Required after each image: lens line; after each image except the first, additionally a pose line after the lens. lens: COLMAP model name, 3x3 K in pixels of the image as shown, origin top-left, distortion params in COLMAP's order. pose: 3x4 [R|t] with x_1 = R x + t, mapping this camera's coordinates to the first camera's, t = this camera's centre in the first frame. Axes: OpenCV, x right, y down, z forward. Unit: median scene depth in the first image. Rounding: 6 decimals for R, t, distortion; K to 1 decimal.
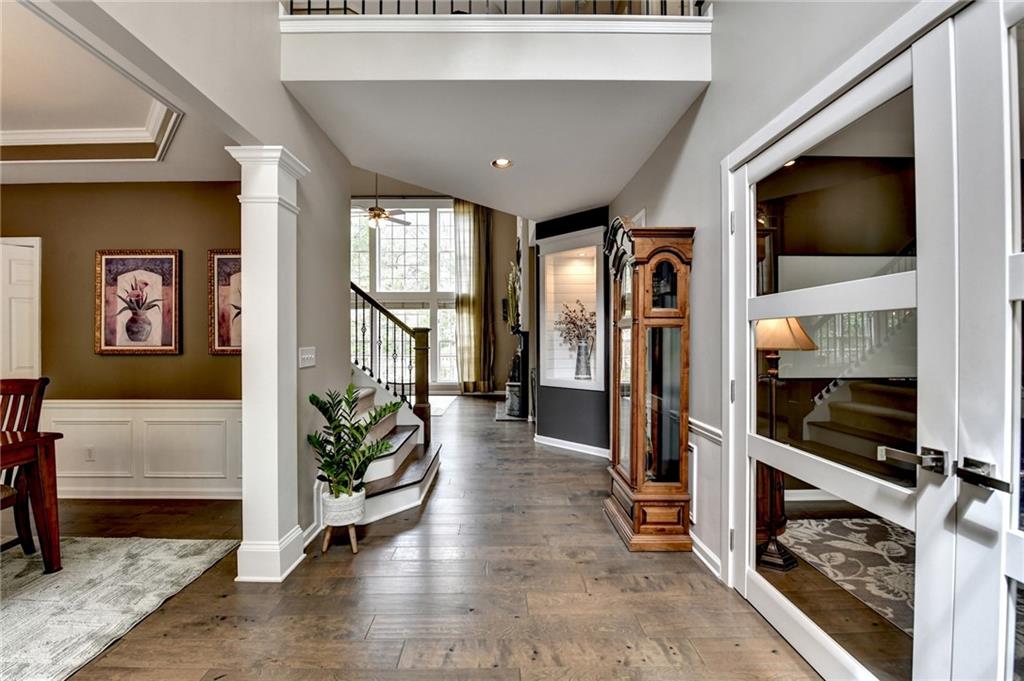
lens RADIAL K [[427.1, 0, 450.1], [0, 427.1, 338.3], [0, 0, 1]] dist [-0.024840, 0.000158]
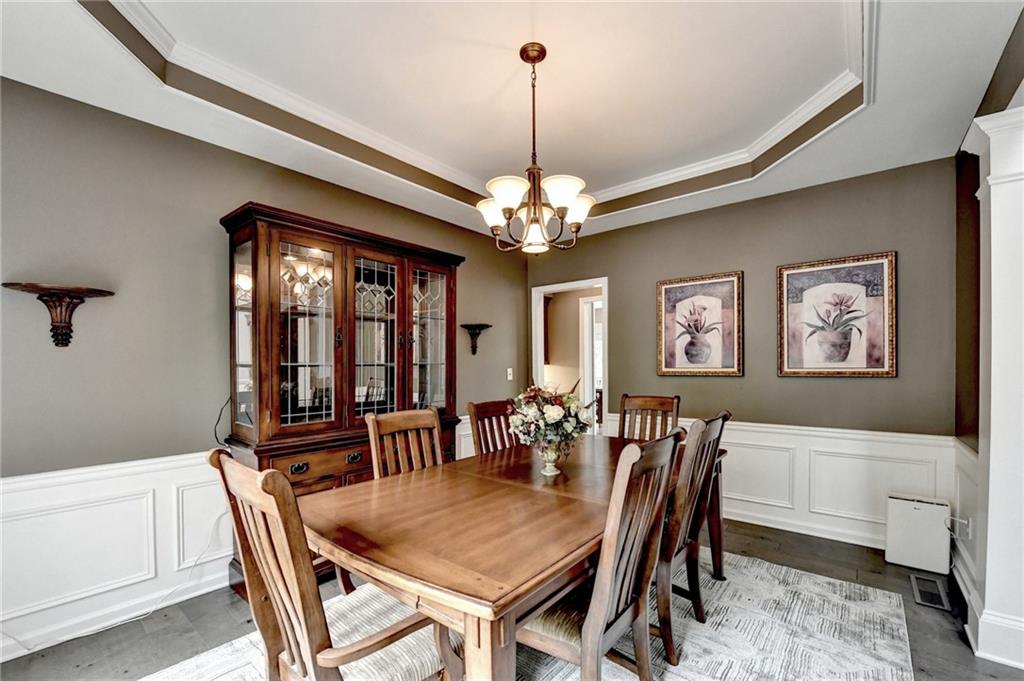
lens RADIAL K [[427.1, 0, 529.6], [0, 427.1, 366.5], [0, 0, 1]] dist [-0.024840, 0.000158]
pose [[0.770492, -0.003399, -0.637441, -0.386791], [0.011474, 0.999898, 0.008538, 0.000792], [0.637347, -0.013892, 0.770452, -0.086382]]
